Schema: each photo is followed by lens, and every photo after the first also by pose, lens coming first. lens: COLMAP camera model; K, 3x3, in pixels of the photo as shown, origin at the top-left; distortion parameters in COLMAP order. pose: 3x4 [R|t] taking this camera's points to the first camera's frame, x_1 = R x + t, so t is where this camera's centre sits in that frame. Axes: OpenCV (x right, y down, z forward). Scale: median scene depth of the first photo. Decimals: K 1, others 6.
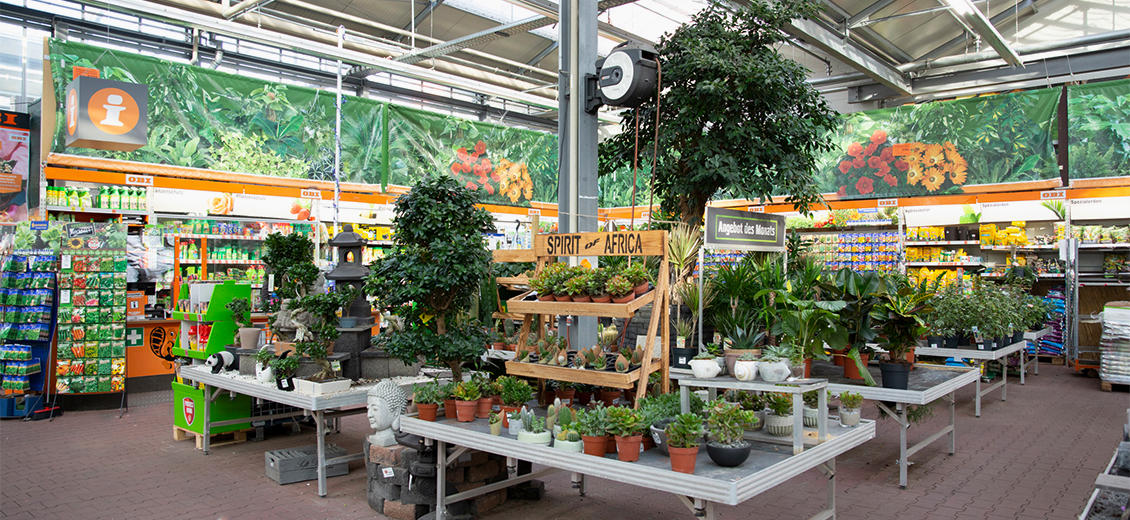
lens RADIAL K [[786.0, 0, 569.4], [0, 786.0, 253.7], [0, 0, 1]] dist [-0.045462, 0.022544]
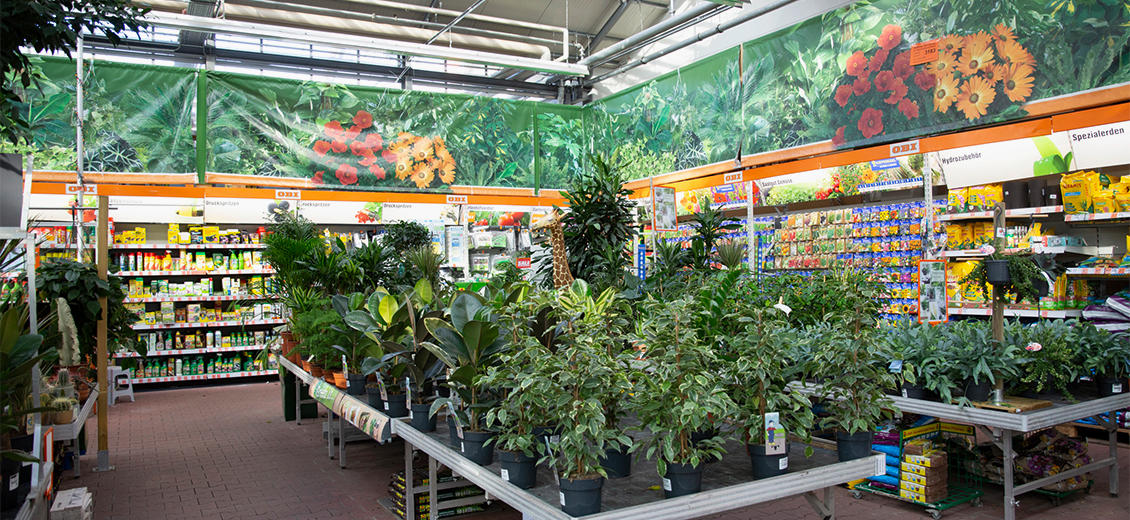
lens RADIAL K [[786.0, 0, 559.1], [0, 786.0, 260.8], [0, 0, 1]] dist [-0.045462, 0.022544]
pose [[0.936929, -0.025636, -0.348577, 0.360308], [0.027958, 0.999608, 0.001631, 0.009174], [0.348399, -0.011273, 0.937279, 0.367102]]
